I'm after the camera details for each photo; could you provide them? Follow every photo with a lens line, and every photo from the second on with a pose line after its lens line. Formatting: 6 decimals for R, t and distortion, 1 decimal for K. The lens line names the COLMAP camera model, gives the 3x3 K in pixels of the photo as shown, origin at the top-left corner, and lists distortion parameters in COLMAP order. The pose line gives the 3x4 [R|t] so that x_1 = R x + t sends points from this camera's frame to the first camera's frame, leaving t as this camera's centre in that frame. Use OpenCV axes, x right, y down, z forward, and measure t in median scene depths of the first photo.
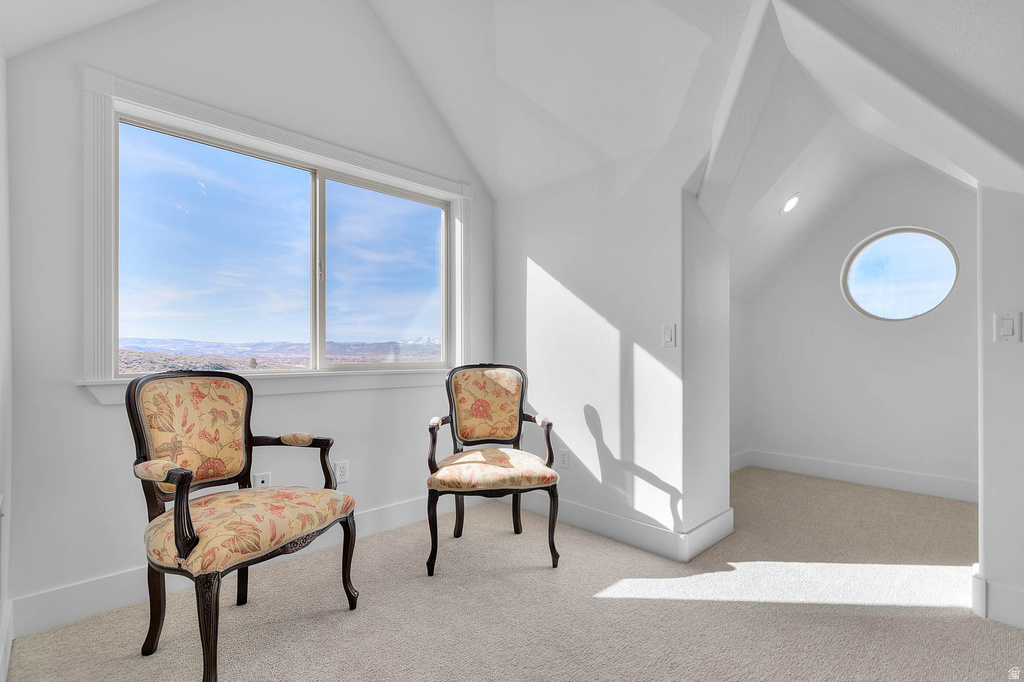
lens RADIAL K [[472.1, 0, 510.0], [0, 472.1, 344.4], [0, 0, 1]] dist [0.001202, -0.000376]
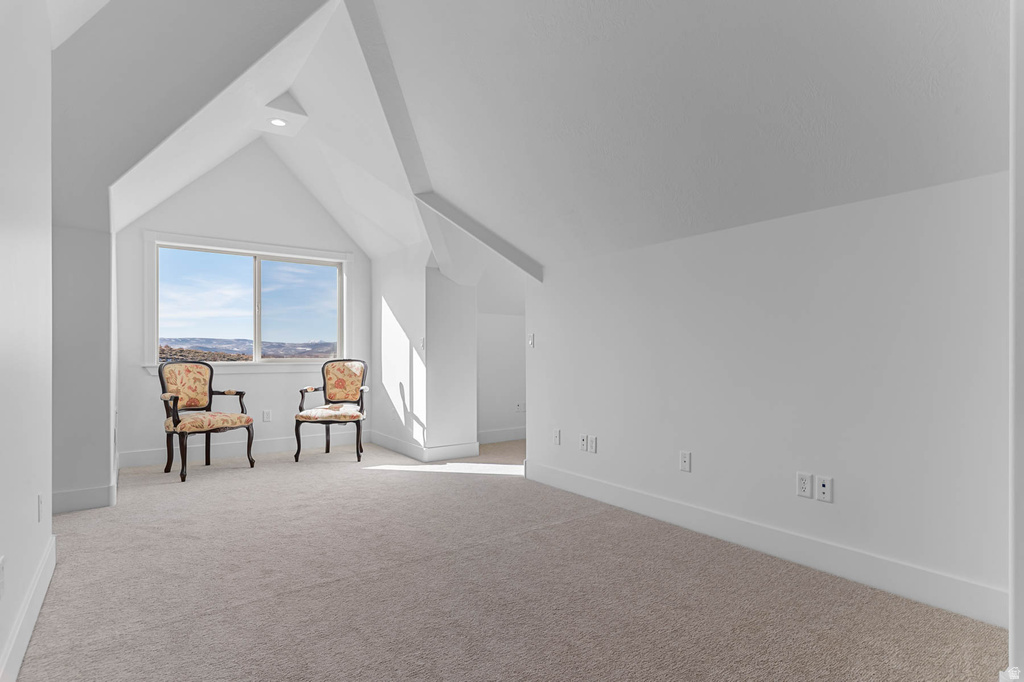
lens RADIAL K [[526.8, 0, 512.9], [0, 526.8, 344.2], [0, 0, 1]] dist [-0.002864, -0.000127]
pose [[0.990610, -0.002627, -0.136695, 1.185554], [0.002770, 0.999996, 0.000856, -0.021349], [0.136692, -0.001227, 0.990613, -1.250683]]
